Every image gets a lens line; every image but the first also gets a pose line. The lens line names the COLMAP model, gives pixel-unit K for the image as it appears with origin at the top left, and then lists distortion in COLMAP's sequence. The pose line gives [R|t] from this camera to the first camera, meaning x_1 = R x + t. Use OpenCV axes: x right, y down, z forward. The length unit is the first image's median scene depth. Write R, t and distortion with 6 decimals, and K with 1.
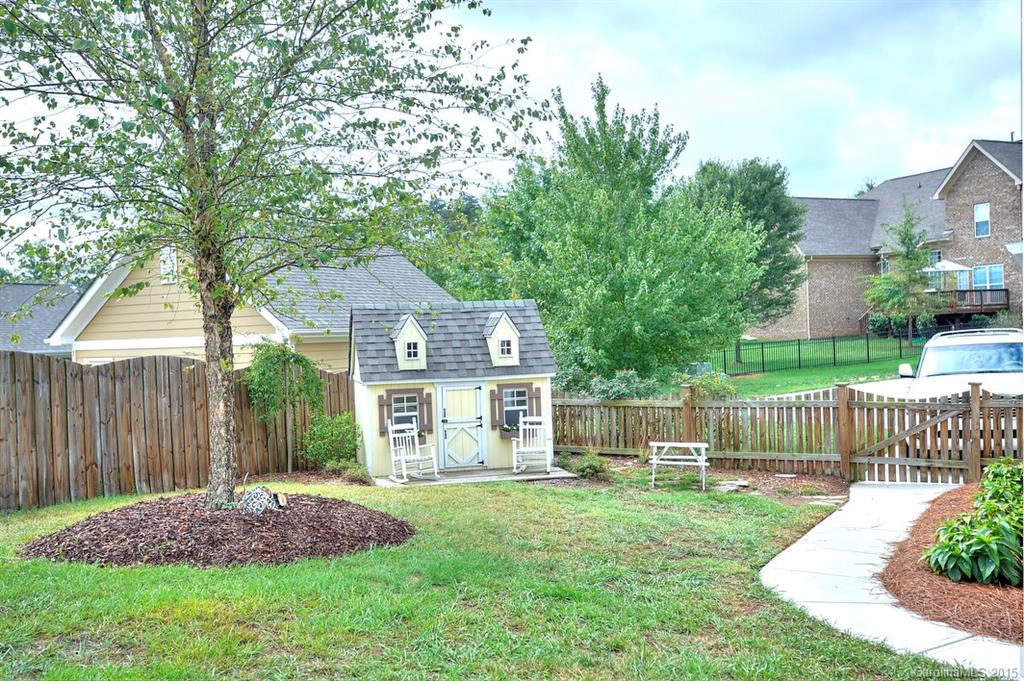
lens RADIAL K [[970.5, 0, 512.0], [0, 970.5, 340.5], [0, 0, 1]] dist [0.046698, 0.002369]
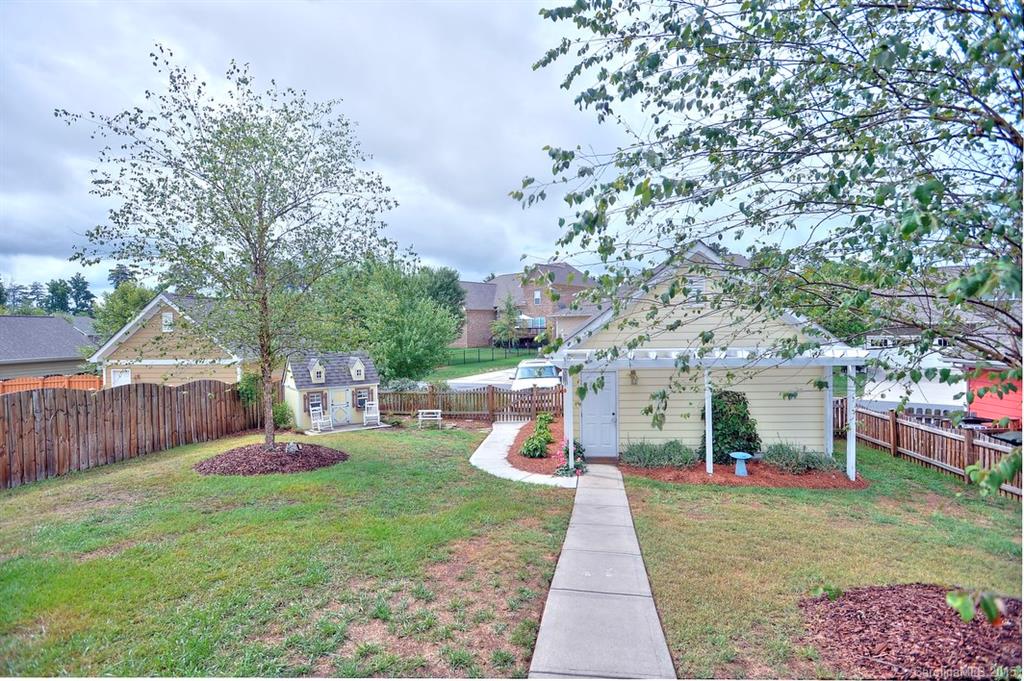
lens RADIAL K [[496.9, 0, 512.1], [0, 496.9, 338.5], [0, 0, 1]] dist [-0.056480, 0.019854]
pose [[0.922172, 0.014788, 0.386497, -0.130207], [-0.015023, 0.999884, -0.002413, -0.079959], [-0.386488, -0.003581, 0.922287, -0.267321]]
